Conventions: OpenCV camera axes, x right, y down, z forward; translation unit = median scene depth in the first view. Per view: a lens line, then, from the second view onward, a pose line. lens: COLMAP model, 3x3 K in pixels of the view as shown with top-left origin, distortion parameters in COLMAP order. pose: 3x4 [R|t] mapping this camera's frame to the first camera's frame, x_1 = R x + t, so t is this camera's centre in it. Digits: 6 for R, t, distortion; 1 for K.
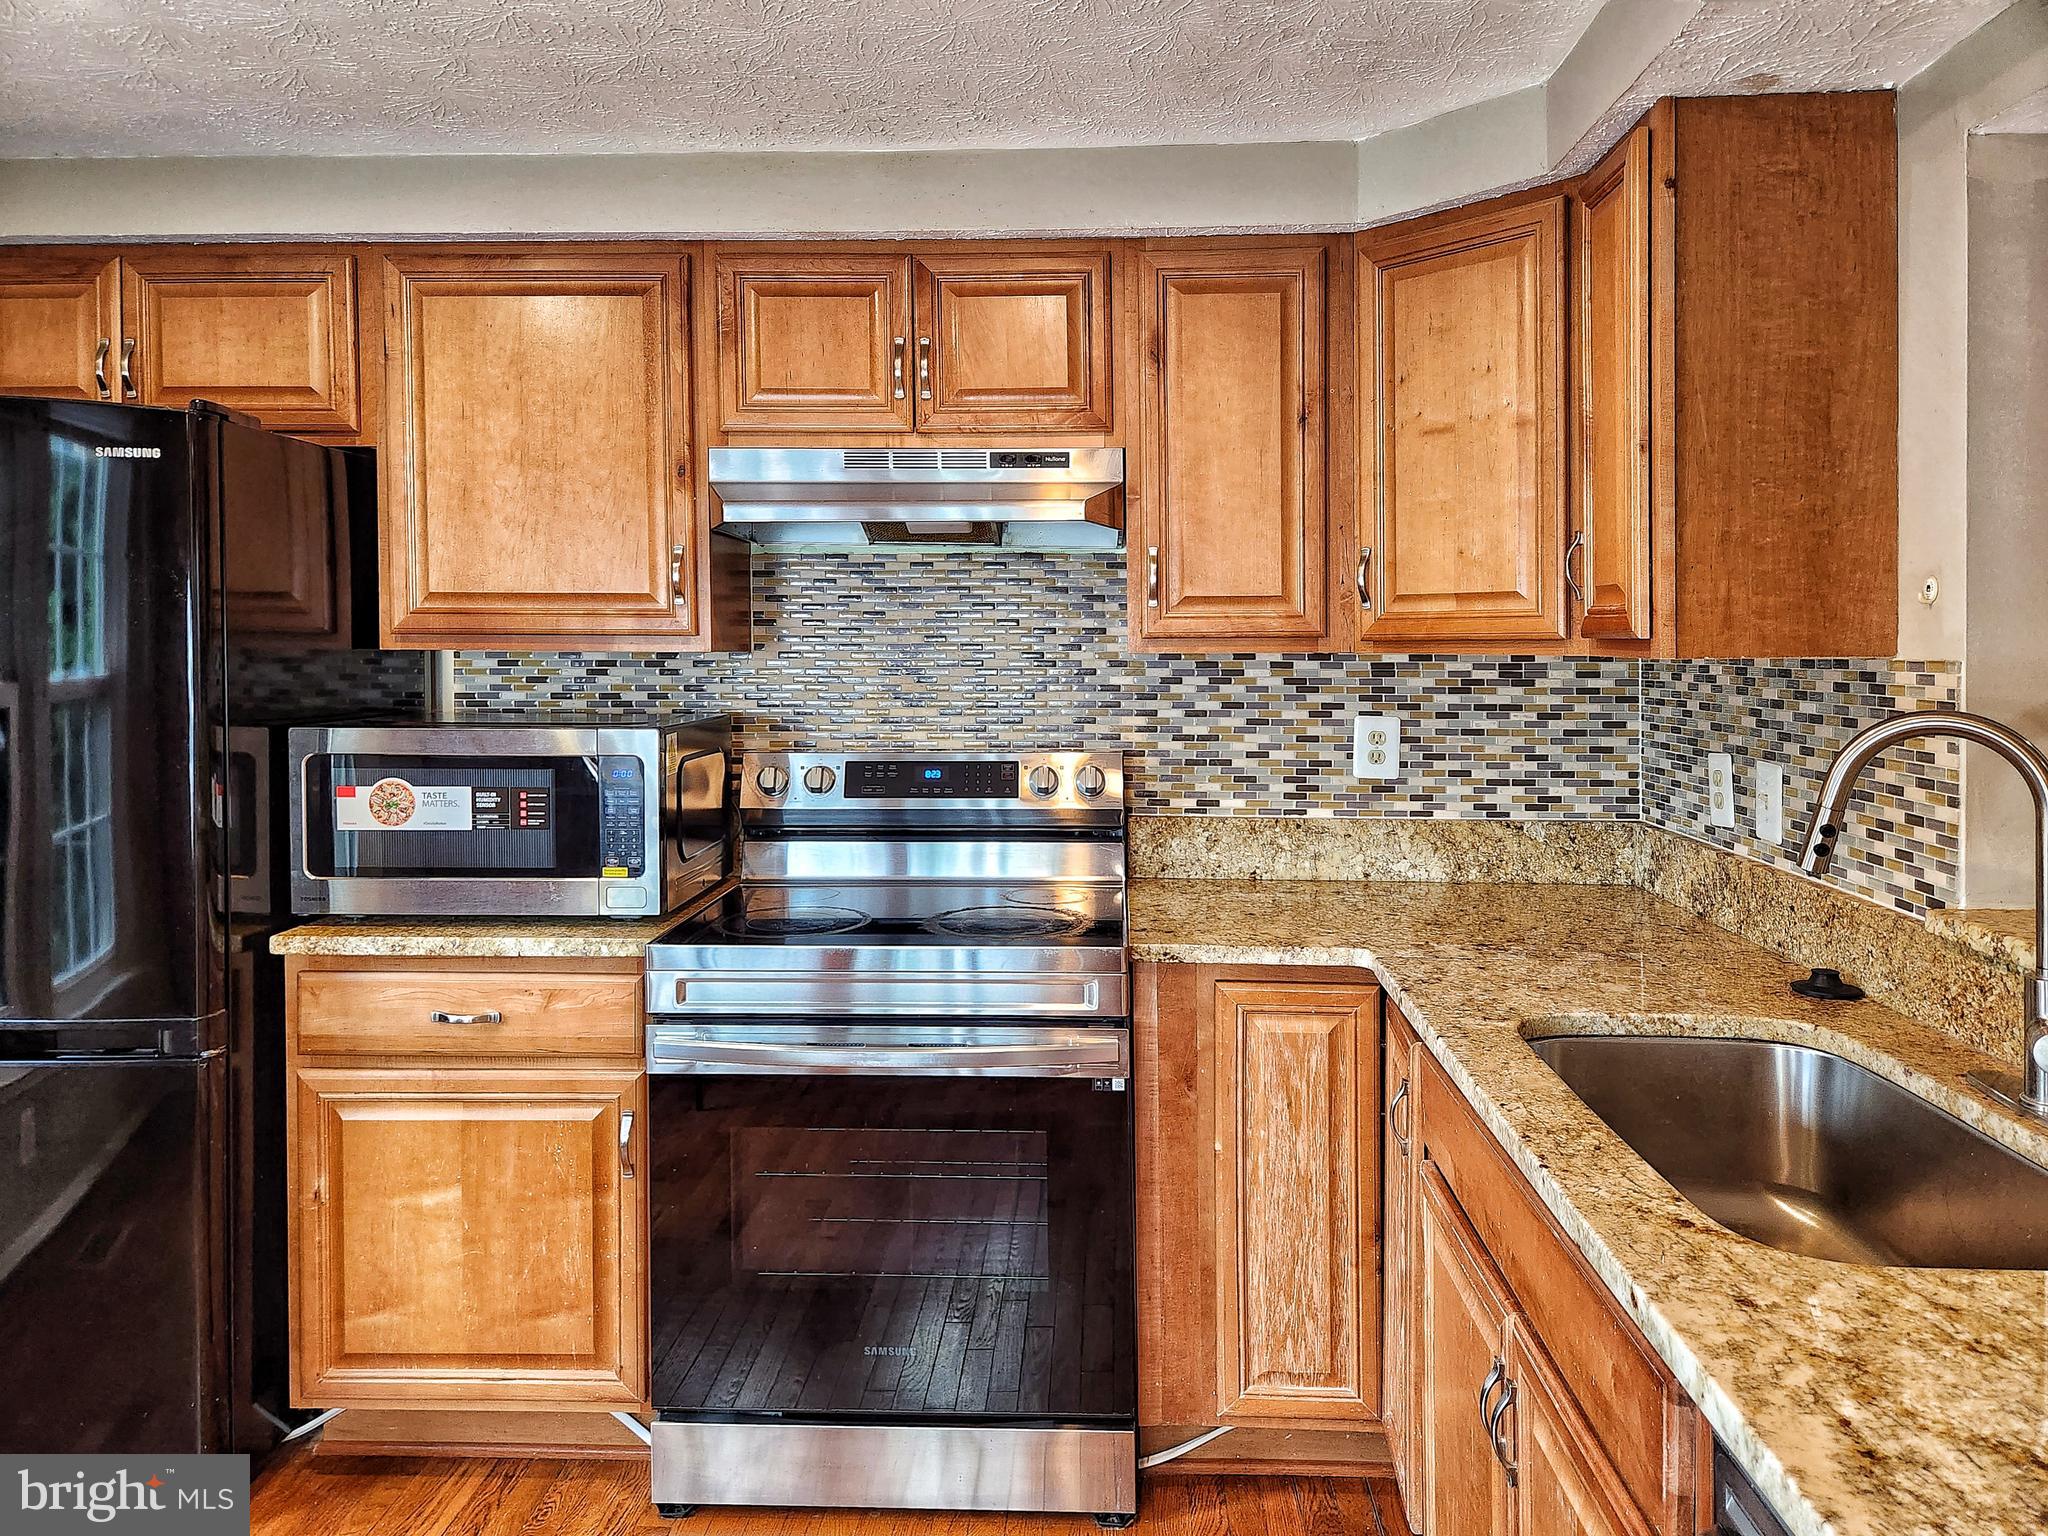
lens RADIAL K [[1428.2, 0, 1116.0], [0, 1428.2, 719.8], [0, 0, 1]] dist [0.060468, -0.046676]
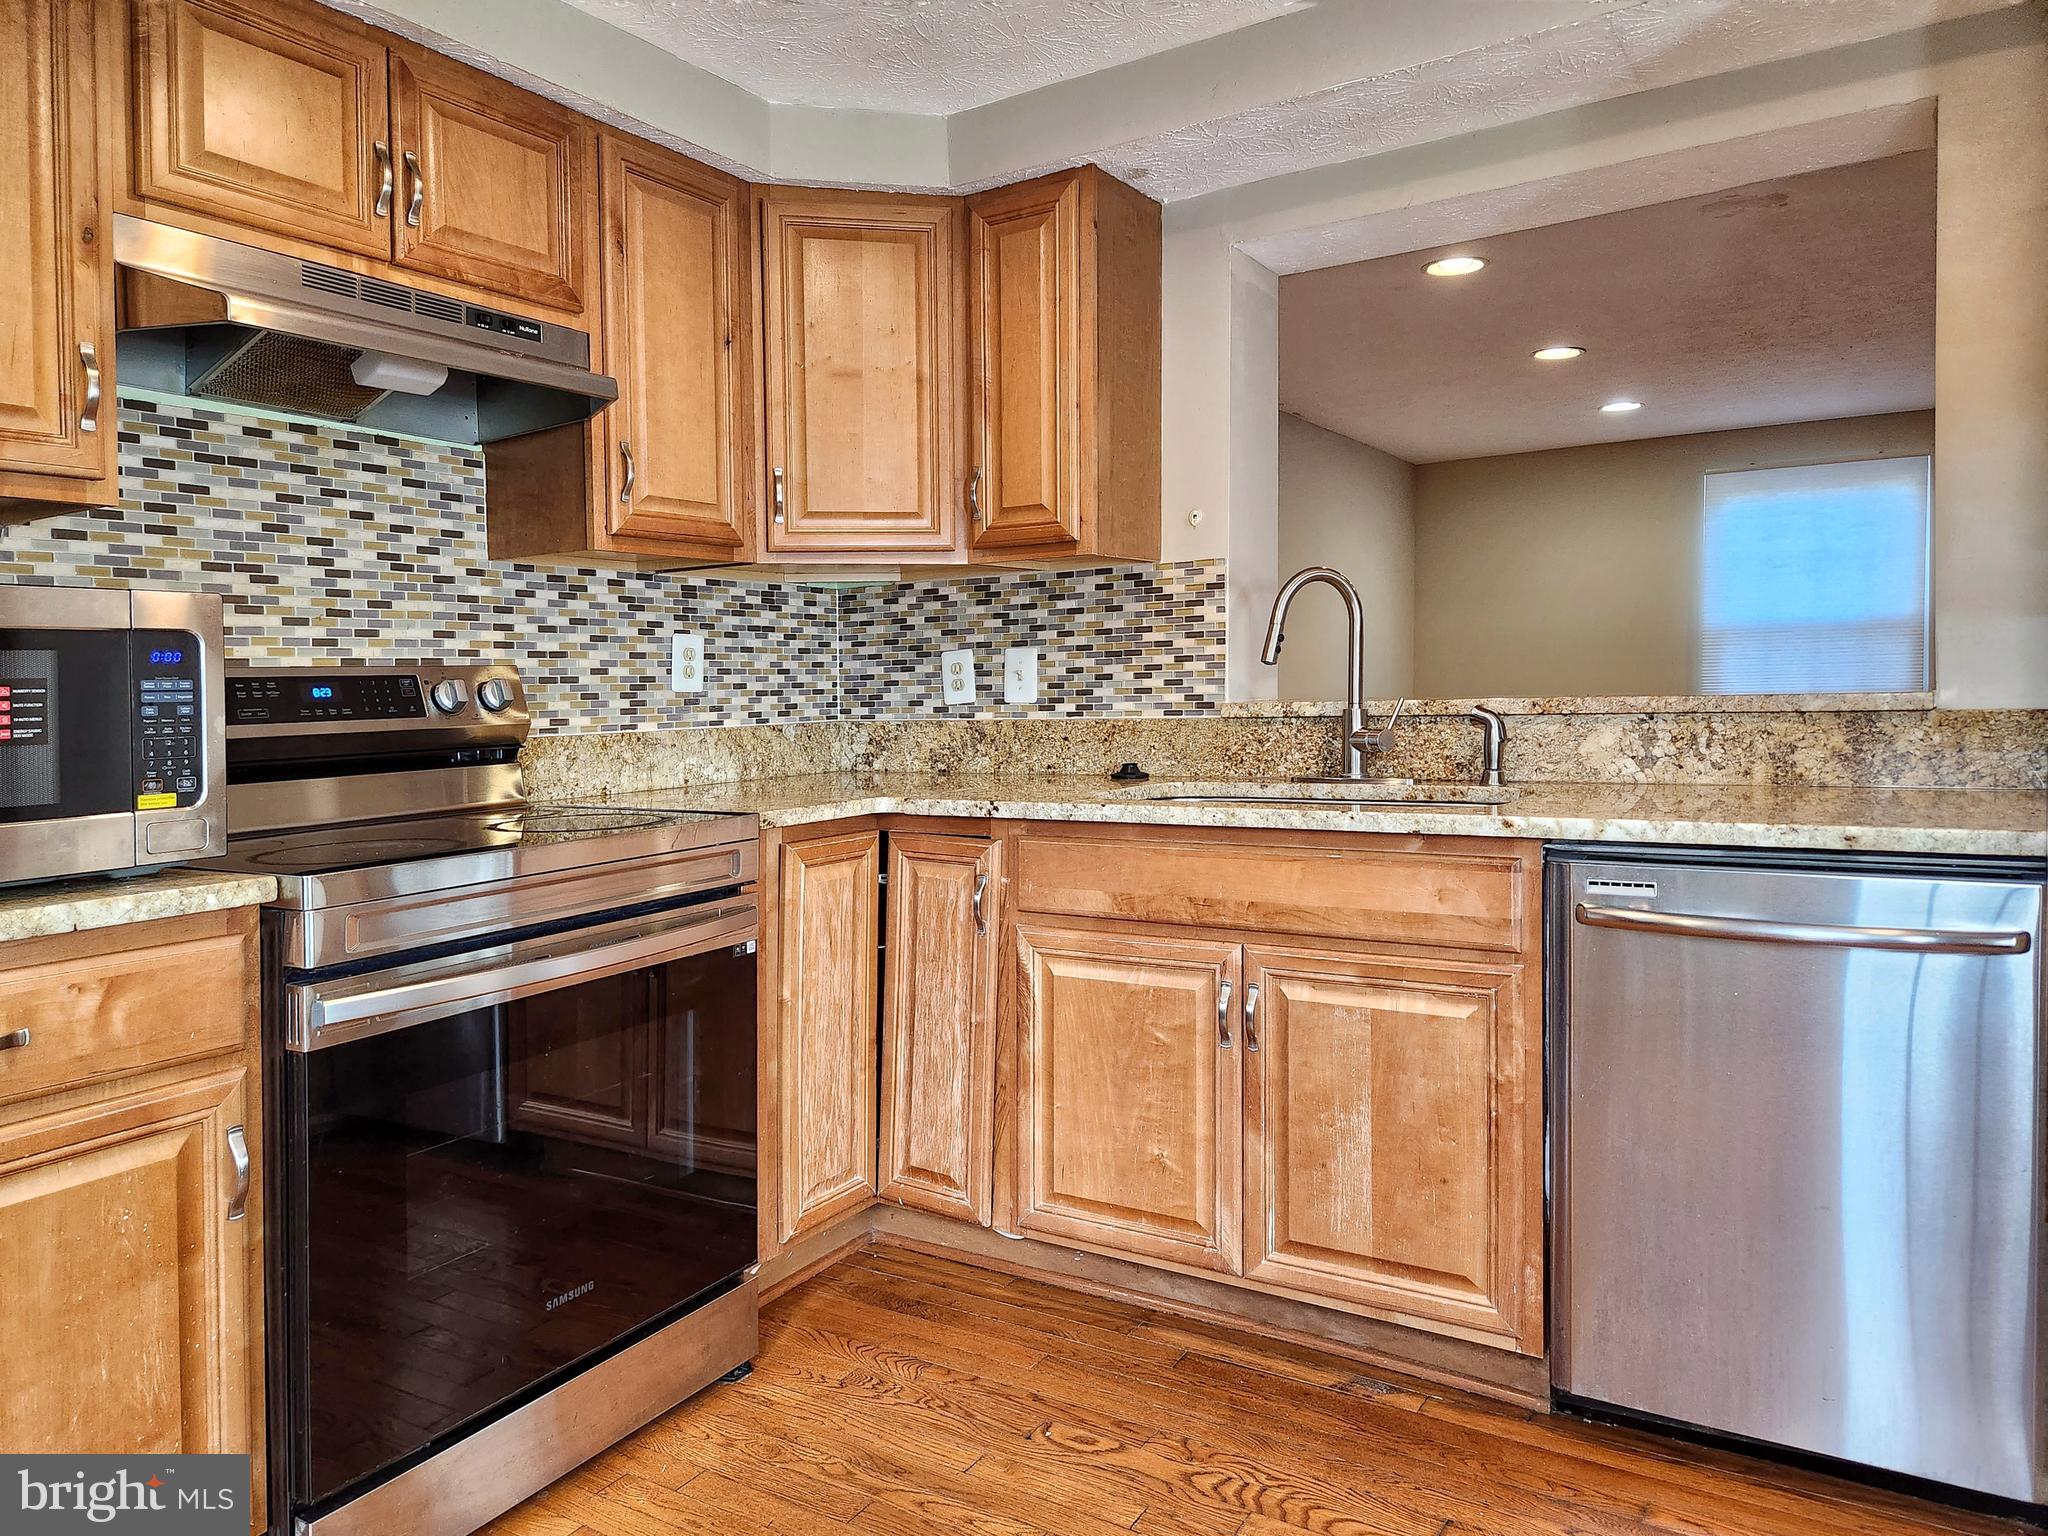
lens RADIAL K [[1363.7, 0, 1056.2], [0, 1363.7, 778.8], [0, 0, 1]] dist [0.092608, -0.055839]
pose [[0.490802, -0.079640, 0.867624, -0.698163], [0.083020, 0.995557, 0.044420, 0.097967], [-0.867307, 0.050229, 0.495233, 0.279997]]
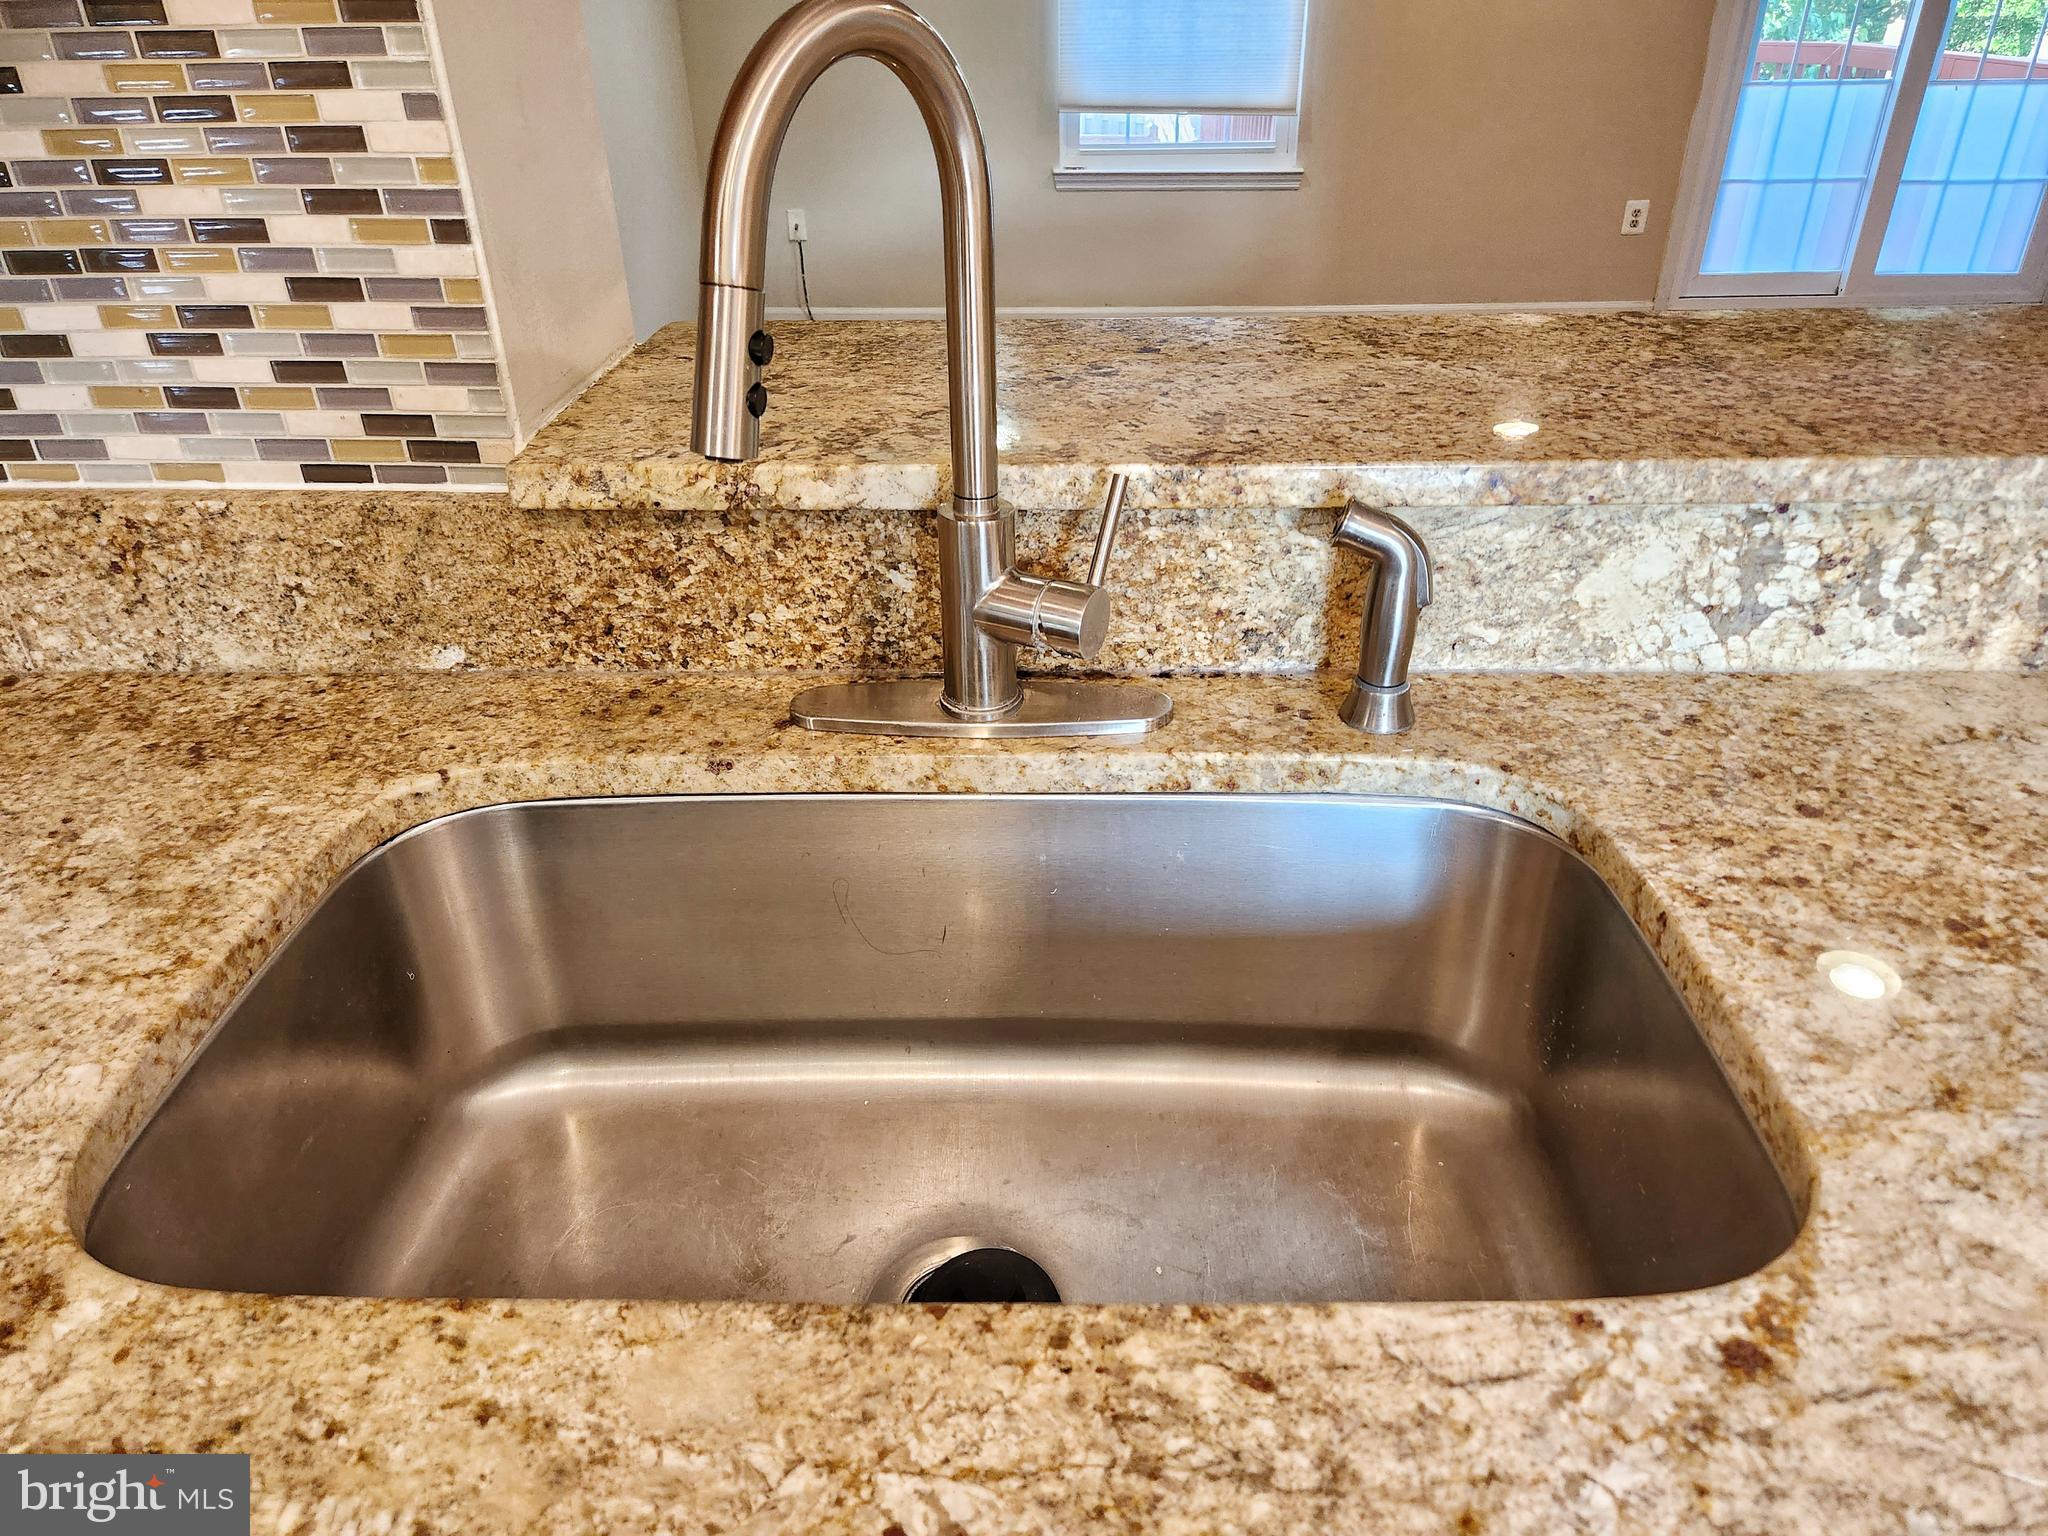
lens RADIAL K [[1428.2, 0, 1053.3], [0, 1428.2, 788.9], [0, 0, 1]] dist [0.060468, -0.046676]
pose [[0.029412, -0.511574, 0.858735, 0.054786], [0.071802, 0.857969, 0.508659, -0.011374], [-0.996985, 0.046698, 0.061967, 0.581281]]
